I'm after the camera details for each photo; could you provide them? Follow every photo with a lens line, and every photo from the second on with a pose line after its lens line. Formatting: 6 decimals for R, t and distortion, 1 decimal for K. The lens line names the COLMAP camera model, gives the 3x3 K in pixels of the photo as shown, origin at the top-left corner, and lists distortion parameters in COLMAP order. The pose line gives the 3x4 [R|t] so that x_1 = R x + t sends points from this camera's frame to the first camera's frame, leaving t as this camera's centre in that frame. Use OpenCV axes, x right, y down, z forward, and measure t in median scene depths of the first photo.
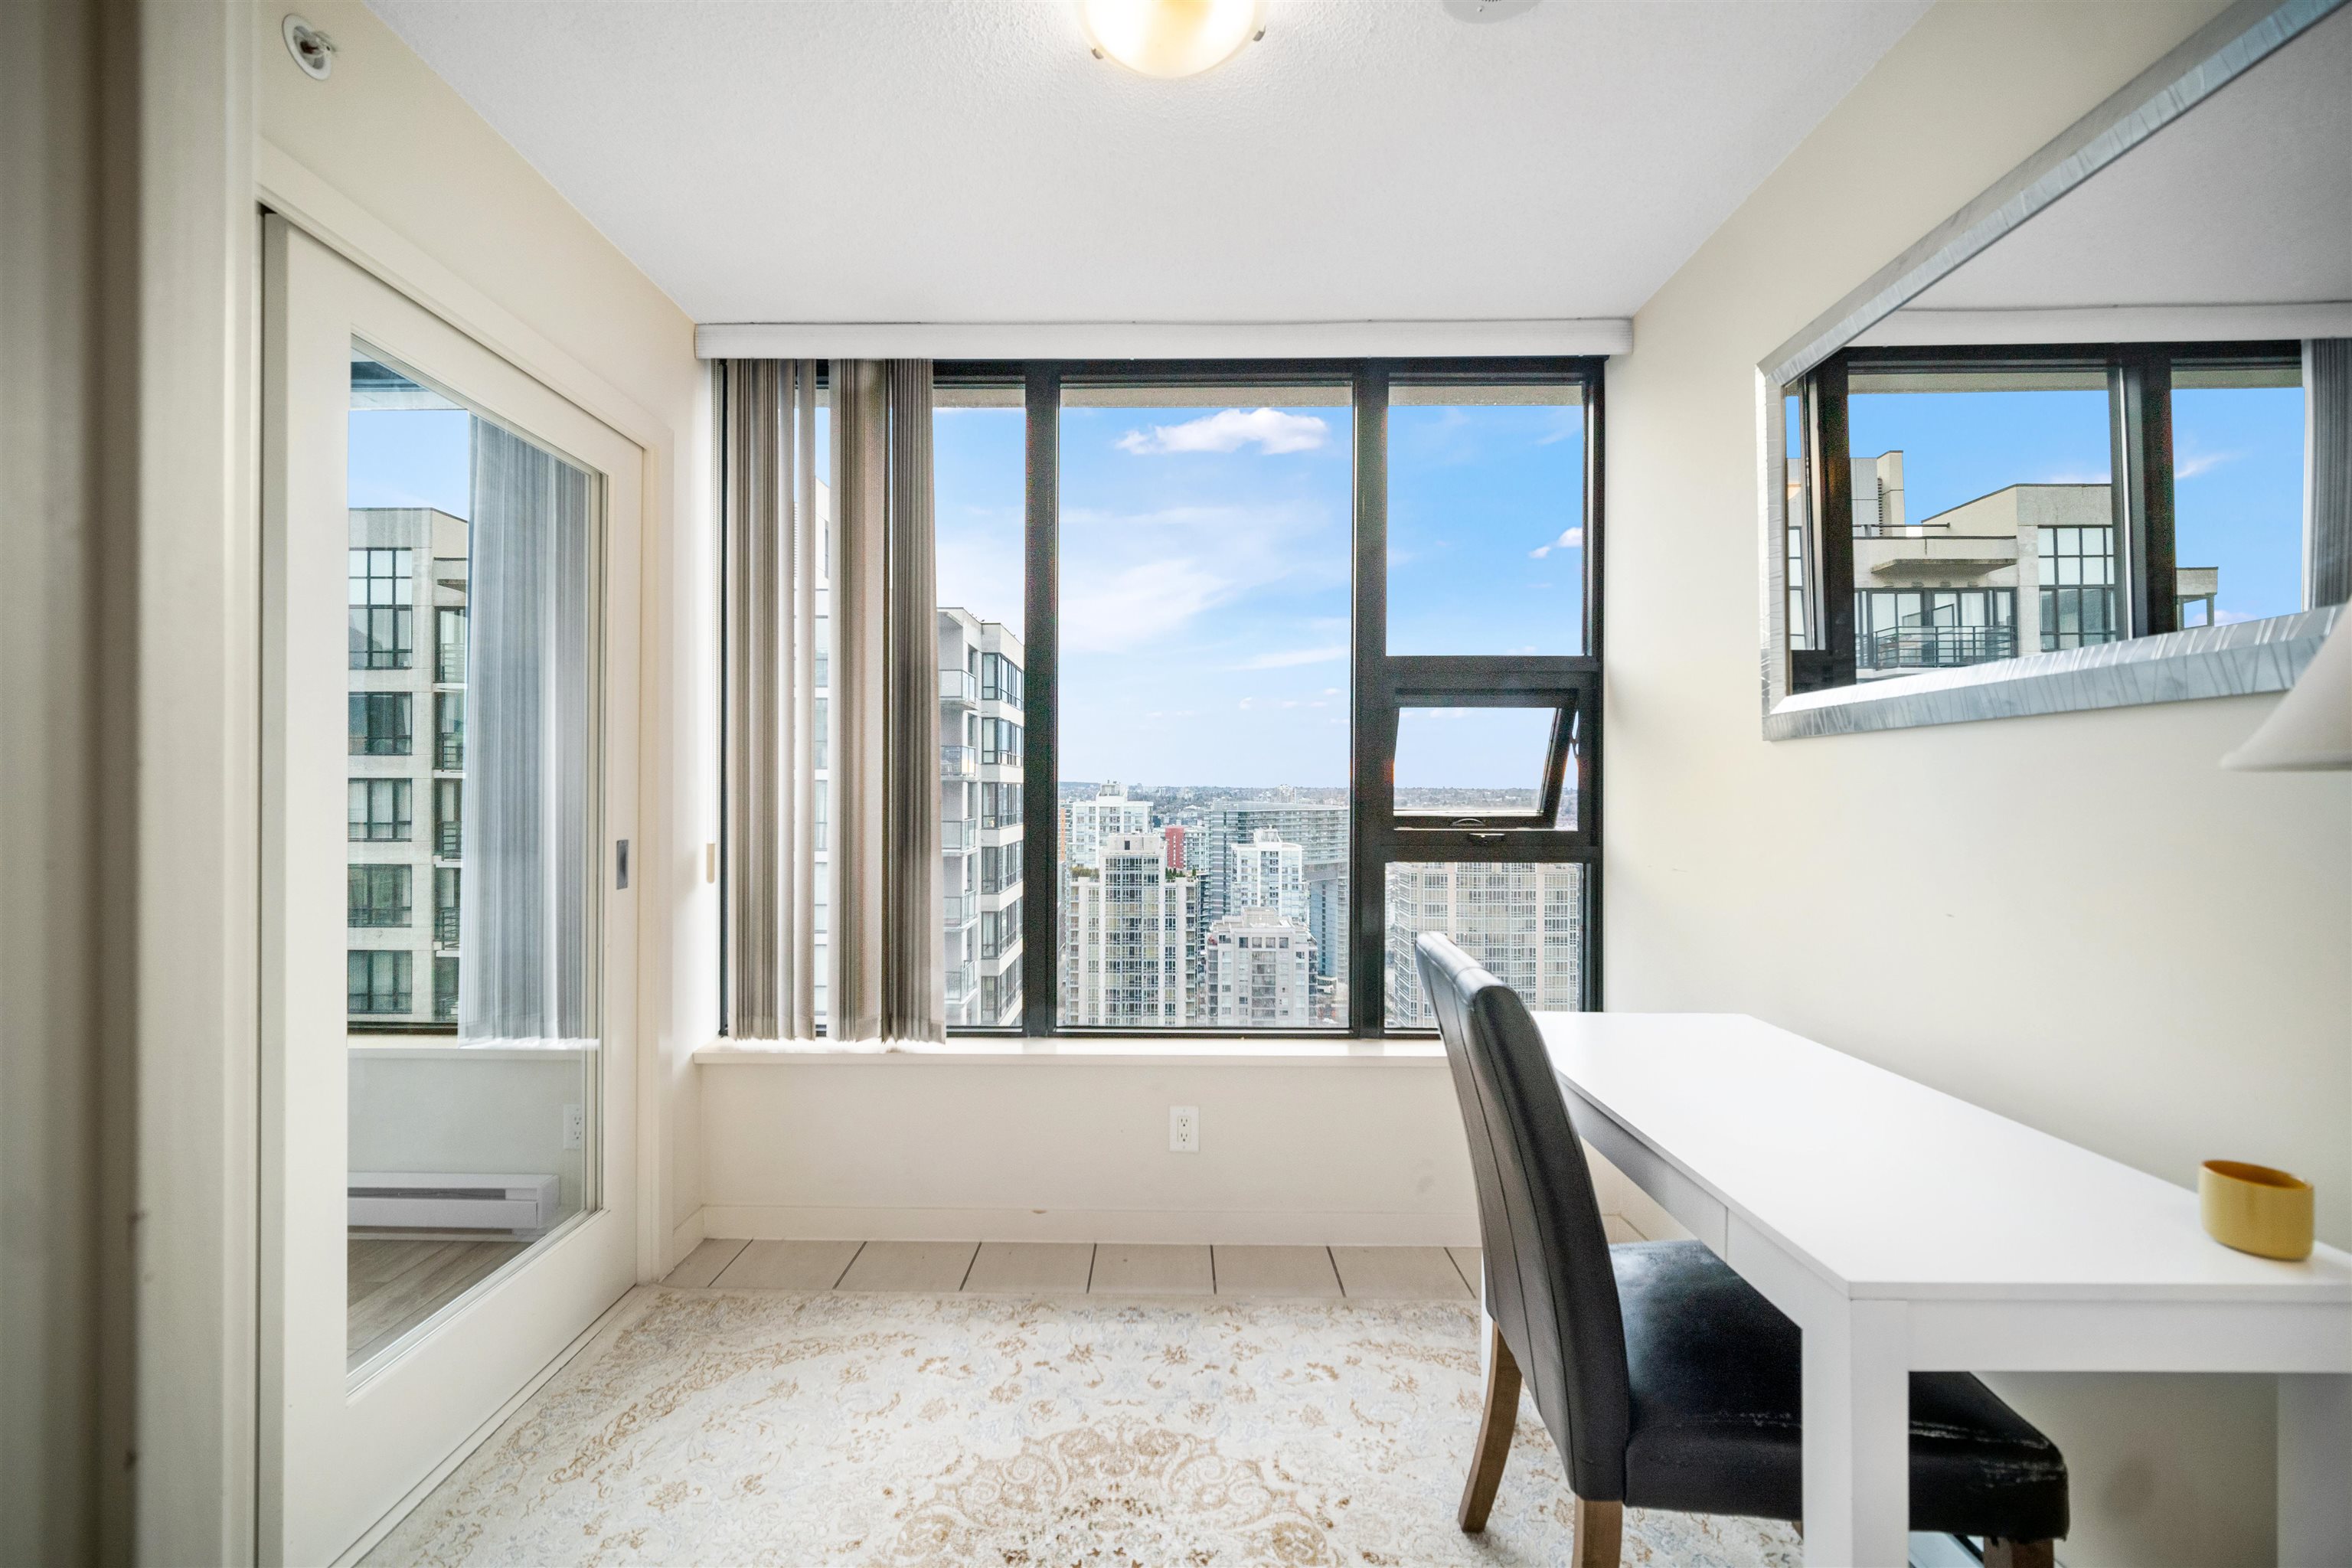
lens RADIAL K [[944.2, 0, 1164.9], [0, 944.2, 779.1], [0, 0, 1]] dist [-0.002374, 0.000154]
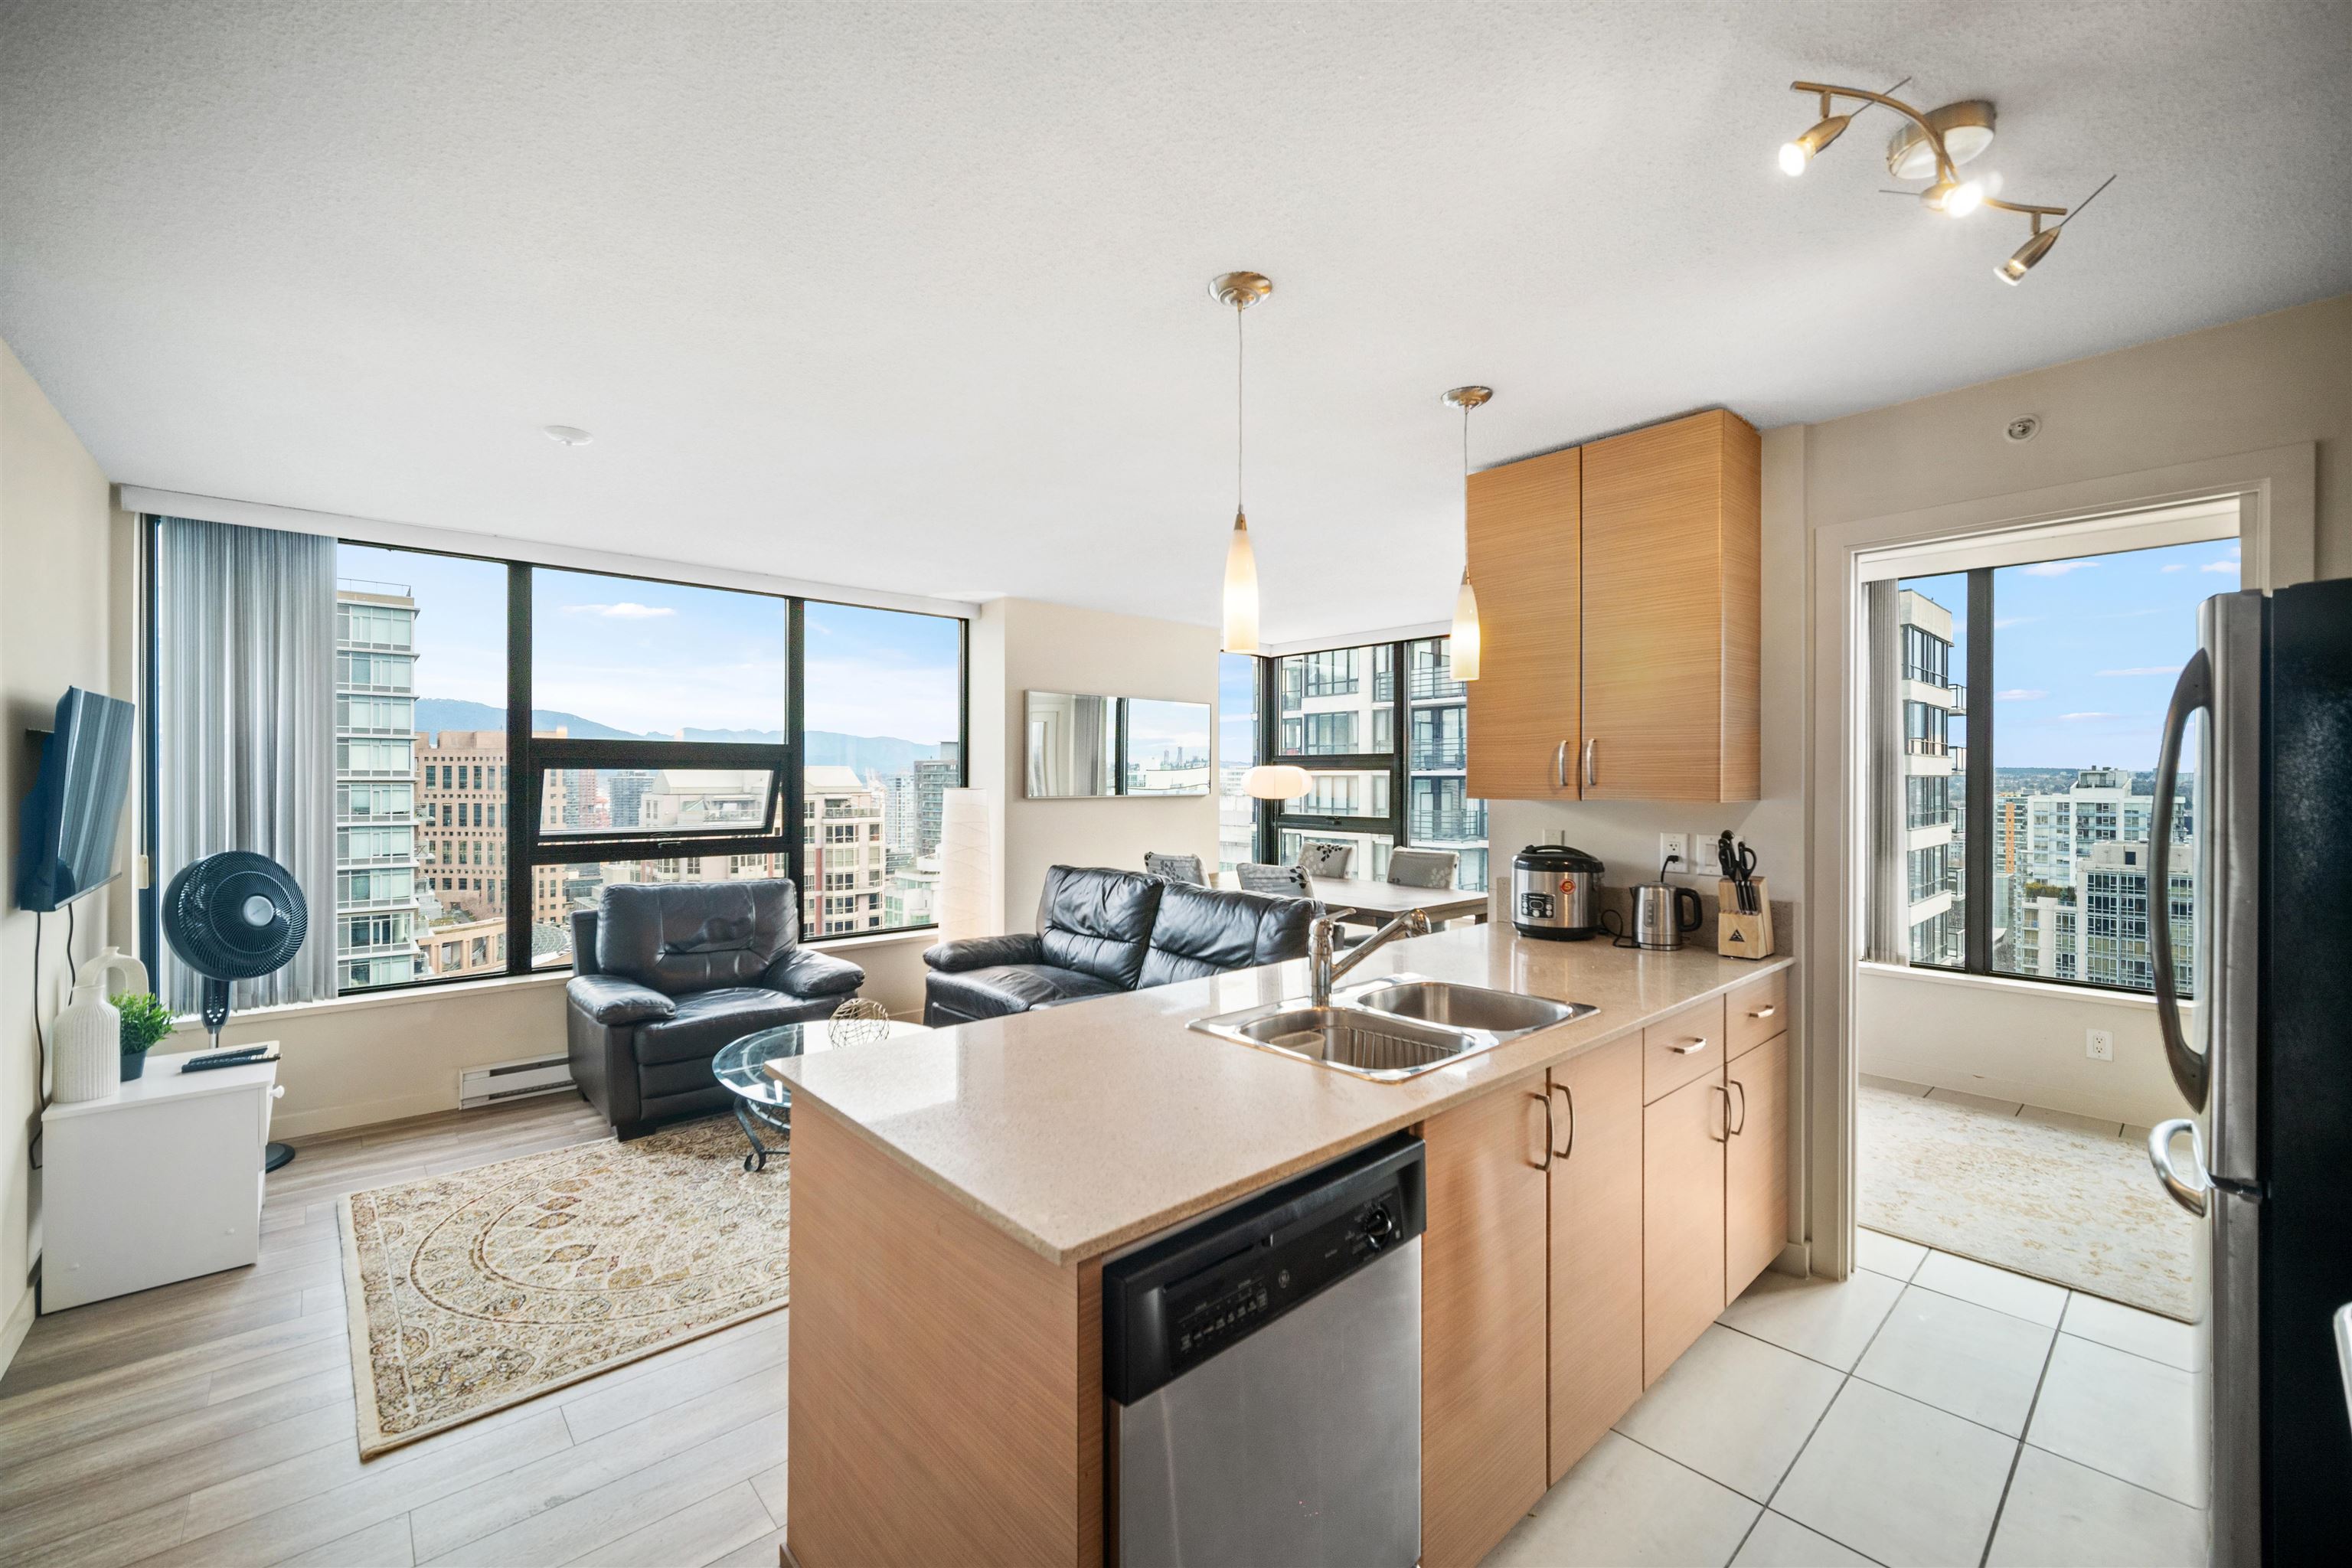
lens RADIAL K [[950.9, 0, 1166.5], [0, 950.9, 774.7], [0, 0, 1]] dist [-0.002773, -0.000085]
pose [[0.671678, -0.003845, -0.740834, 0.033169], [0.008857, 0.999957, 0.002841, -0.021036], [0.740791, -0.008470, 0.671683, -0.267598]]
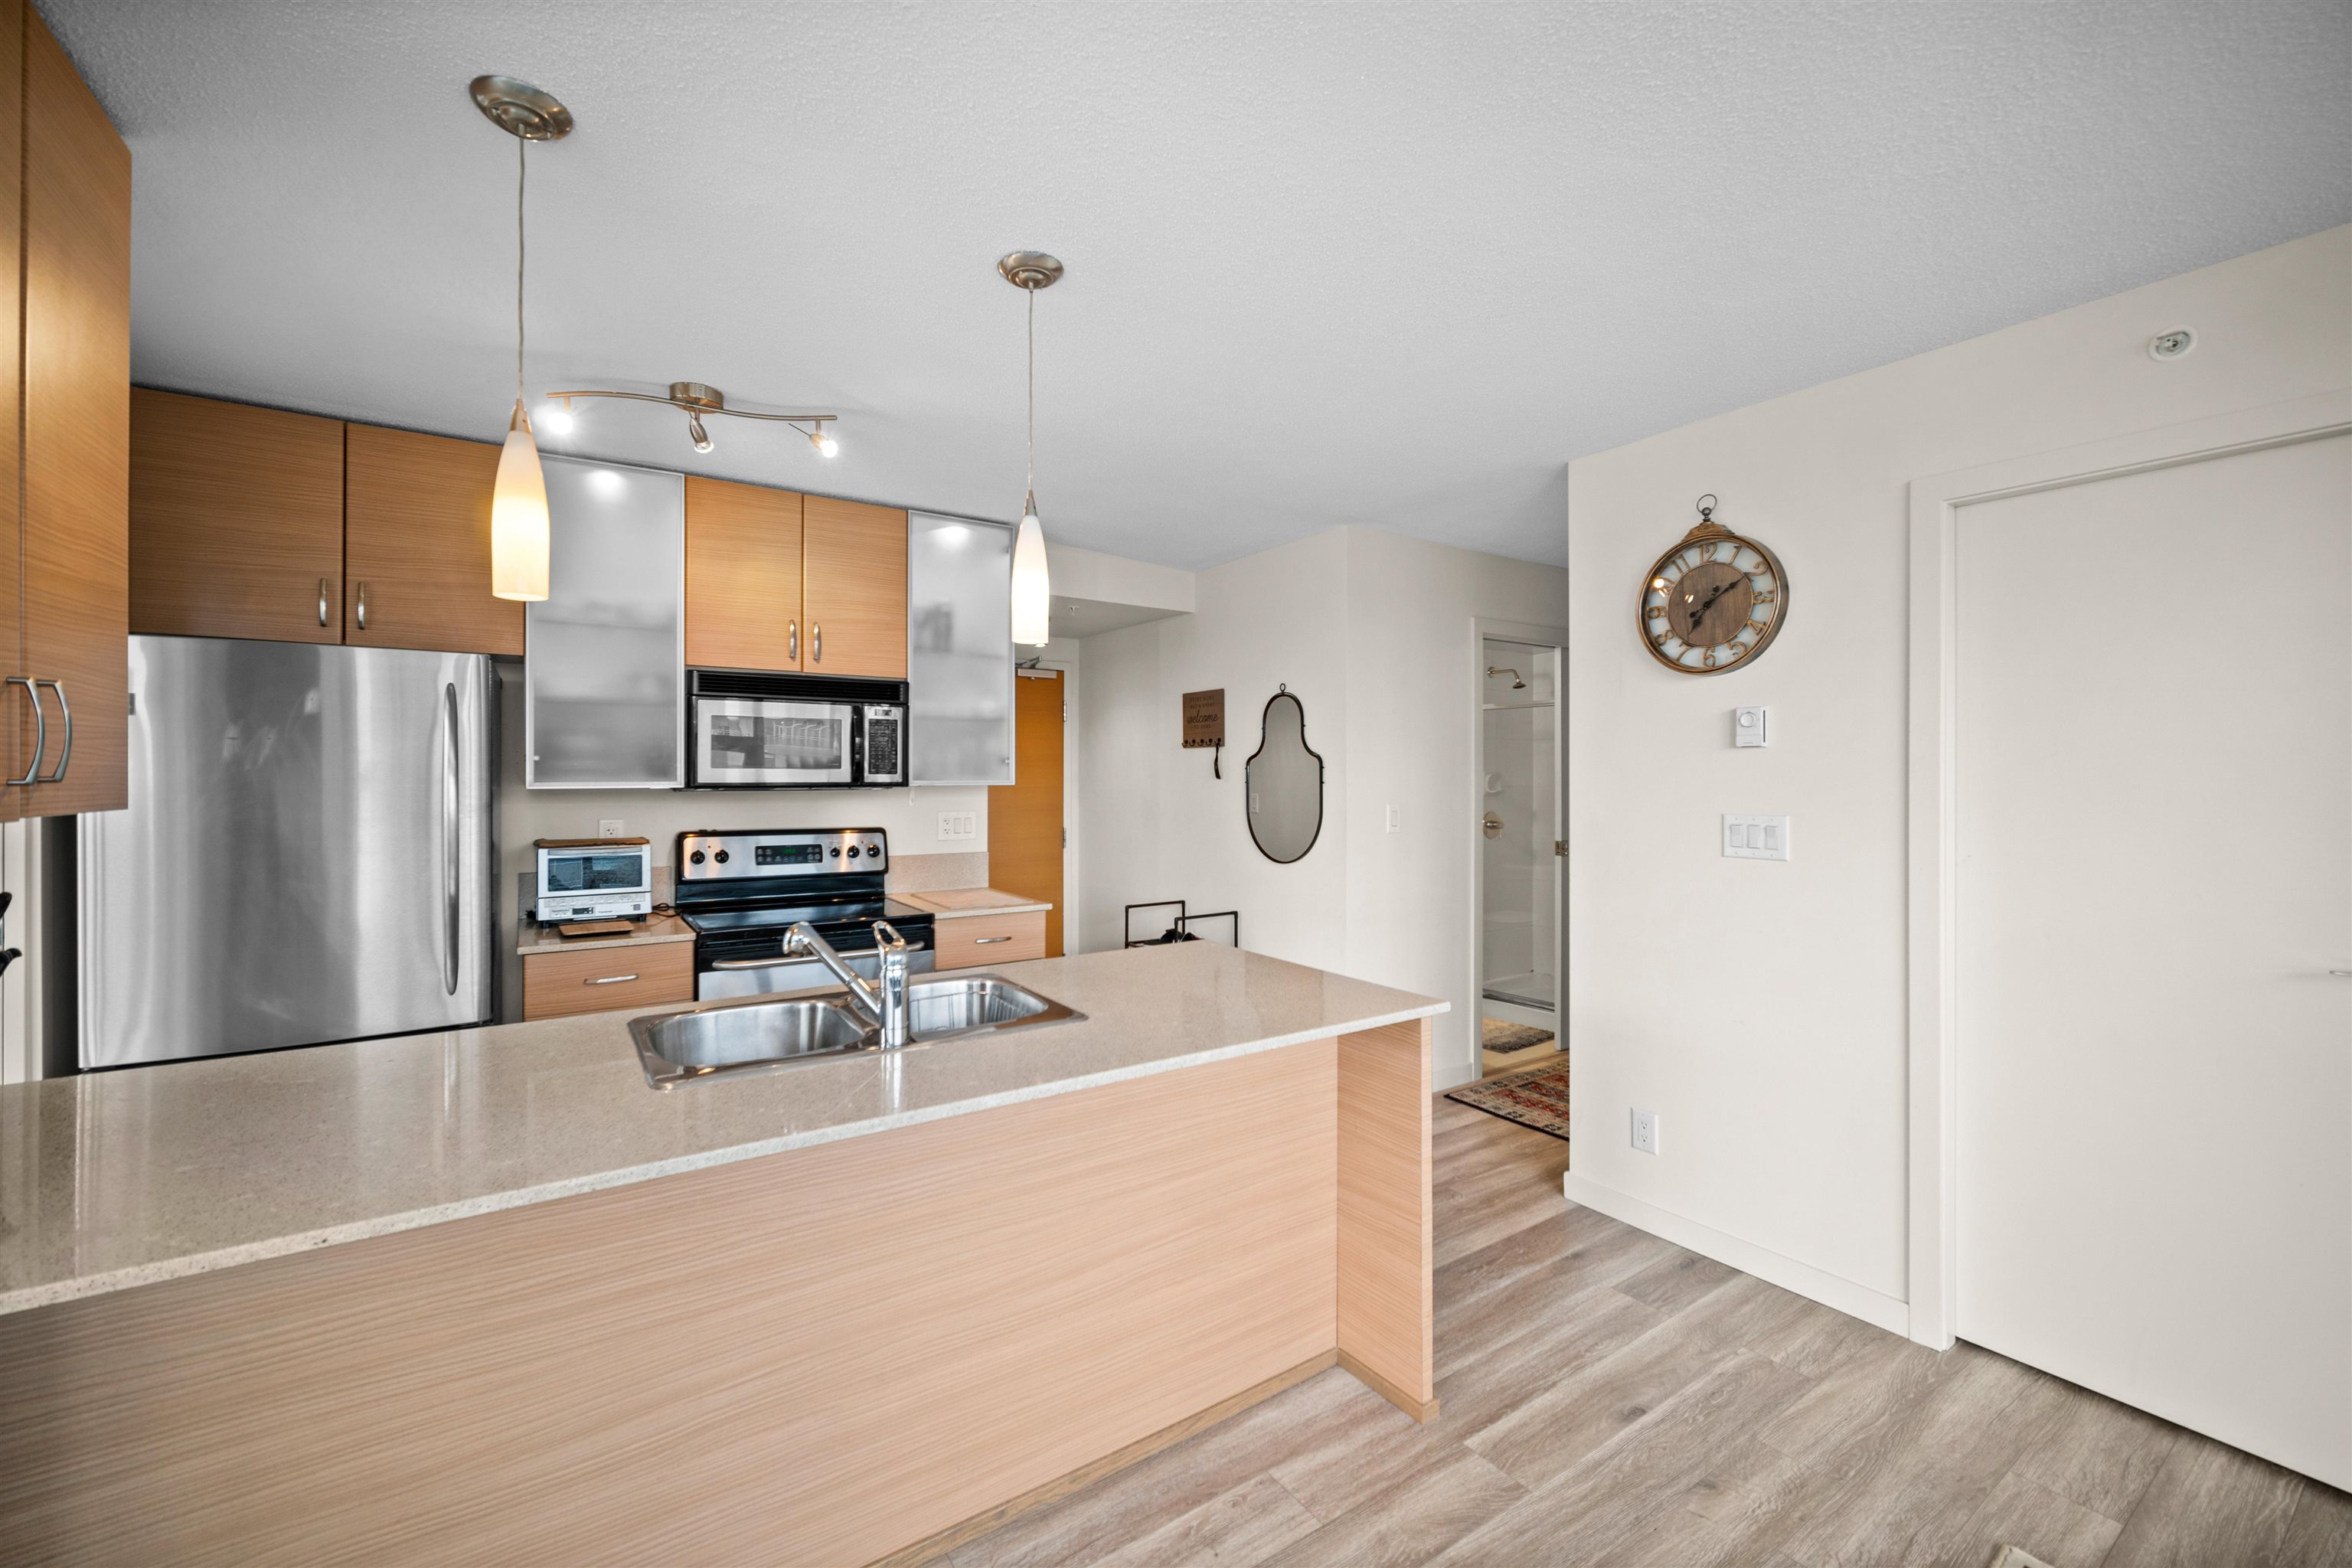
lens RADIAL K [[944.2, 0, 1164.9], [0, 944.2, 779.1], [0, 0, 1]] dist [-0.002374, 0.000154]
pose [[-0.563284, -0.005376, 0.826246, -0.241952], [-0.009322, 0.999957, 0.000151, -0.018217], [-0.826211, -0.007618, -0.563310, -0.063646]]
